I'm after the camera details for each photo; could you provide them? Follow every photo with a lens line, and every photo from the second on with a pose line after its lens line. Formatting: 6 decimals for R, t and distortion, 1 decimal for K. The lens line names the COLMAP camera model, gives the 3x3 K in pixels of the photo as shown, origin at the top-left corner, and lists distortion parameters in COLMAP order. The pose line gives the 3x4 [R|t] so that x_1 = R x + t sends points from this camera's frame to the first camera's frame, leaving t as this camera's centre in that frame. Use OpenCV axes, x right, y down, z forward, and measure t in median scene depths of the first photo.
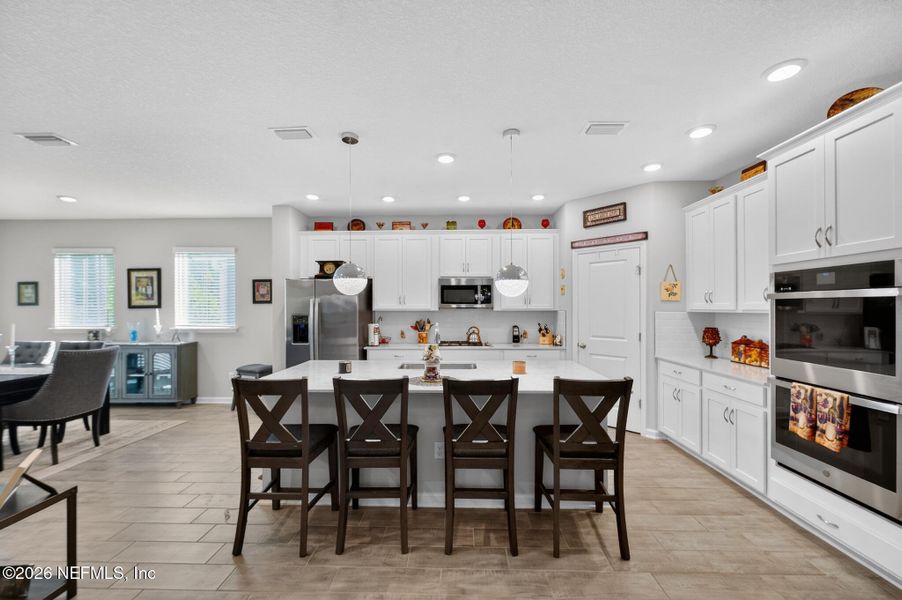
lens RADIAL K [[367.1, 0, 451.6], [0, 367.1, 304.8], [0, 0, 1]] dist [0.001985, -0.000606]
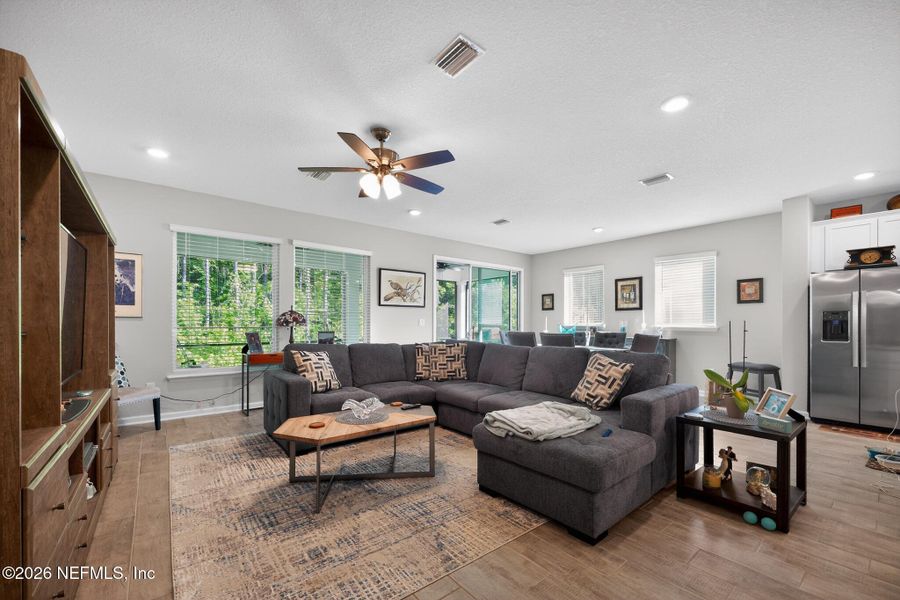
lens RADIAL K [[366.2, 0, 450.6], [0, 366.2, 323.0], [0, 0, 1]] dist [0.001985, -0.000606]
pose [[0.644782, 0.008203, -0.764323, -0.303690], [-0.005746, 0.999966, 0.005884, 0.054982], [0.764345, 0.000598, 0.644807, -0.295076]]
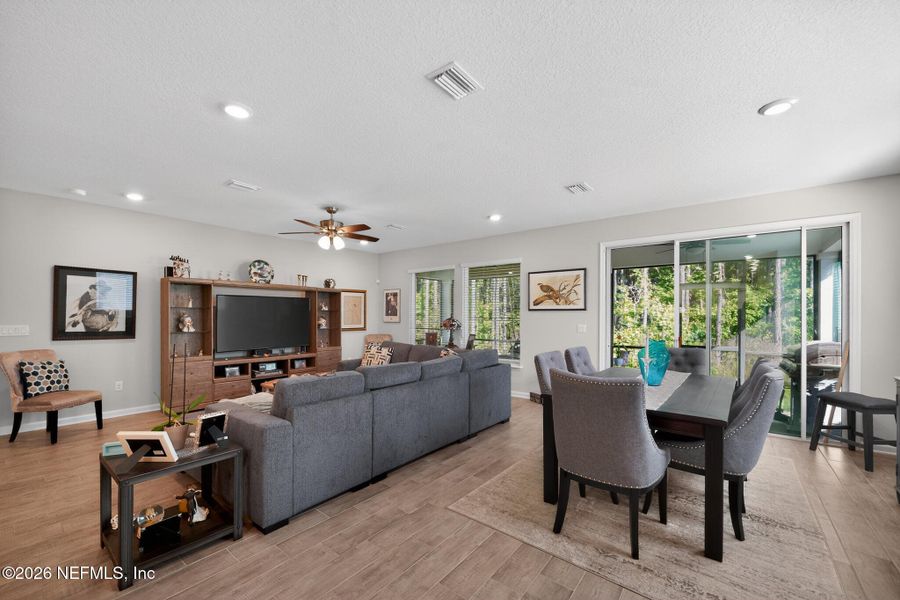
lens RADIAL K [[366.2, 0, 454.7], [0, 366.2, 316.3], [0, 0, 1]] dist [0.001985, -0.000606]
pose [[-0.592954, 0.005235, -0.805219, -0.272555], [0.002316, 0.999986, 0.004796, 0.017790], [0.805233, 0.000979, -0.592957, 0.848987]]
